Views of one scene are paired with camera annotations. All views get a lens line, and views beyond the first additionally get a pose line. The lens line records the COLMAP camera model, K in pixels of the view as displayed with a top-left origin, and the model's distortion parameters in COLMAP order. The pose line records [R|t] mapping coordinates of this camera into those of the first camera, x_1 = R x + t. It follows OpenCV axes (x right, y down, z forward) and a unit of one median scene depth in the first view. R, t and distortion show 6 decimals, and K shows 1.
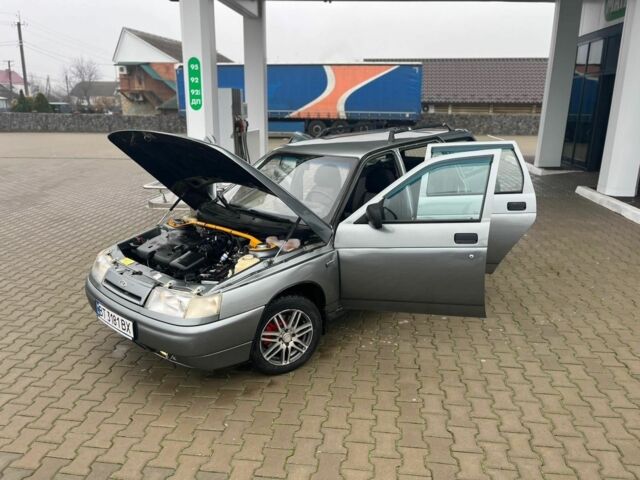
lens RADIAL K [[479.6, 0, 319.3], [0, 479.6, 239.2], [0, 0, 1]] dist [0.049969, -0.065418]
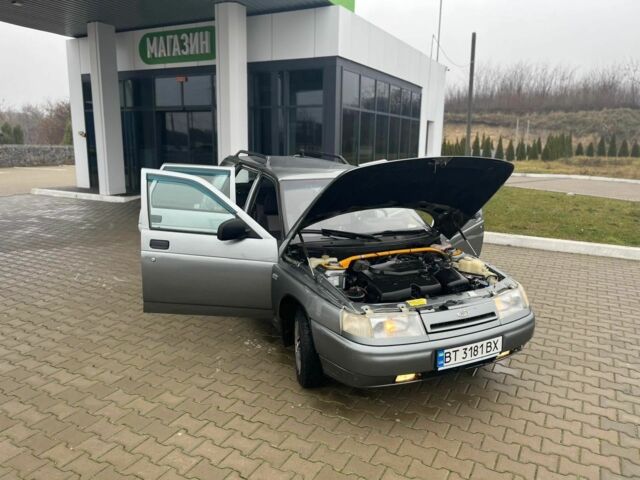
lens RADIAL K [[479.6, 0, 319.8], [0, 479.6, 241.2], [0, 0, 1]] dist [0.049969, -0.065418]
pose [[0.360627, -0.188376, 0.913489, -1.016374], [0.241561, 0.964839, 0.103602, -0.161797], [-0.900887, 0.183301, 0.393451, 0.636253]]
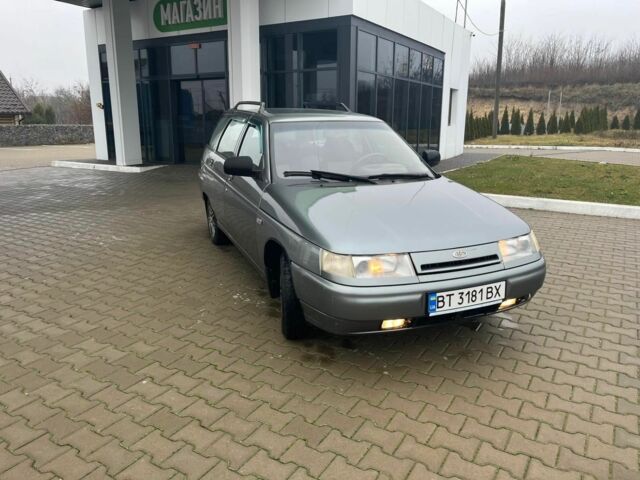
lens RADIAL K [[479.6, 0, 321.0], [0, 479.6, 231.3], [0, 0, 1]] dist [0.049969, -0.065418]
pose [[0.409069, -0.204852, 0.889212, -0.938539], [0.246156, 0.963123, 0.108639, -0.075749], [-0.878675, 0.174444, 0.444409, 0.619463]]
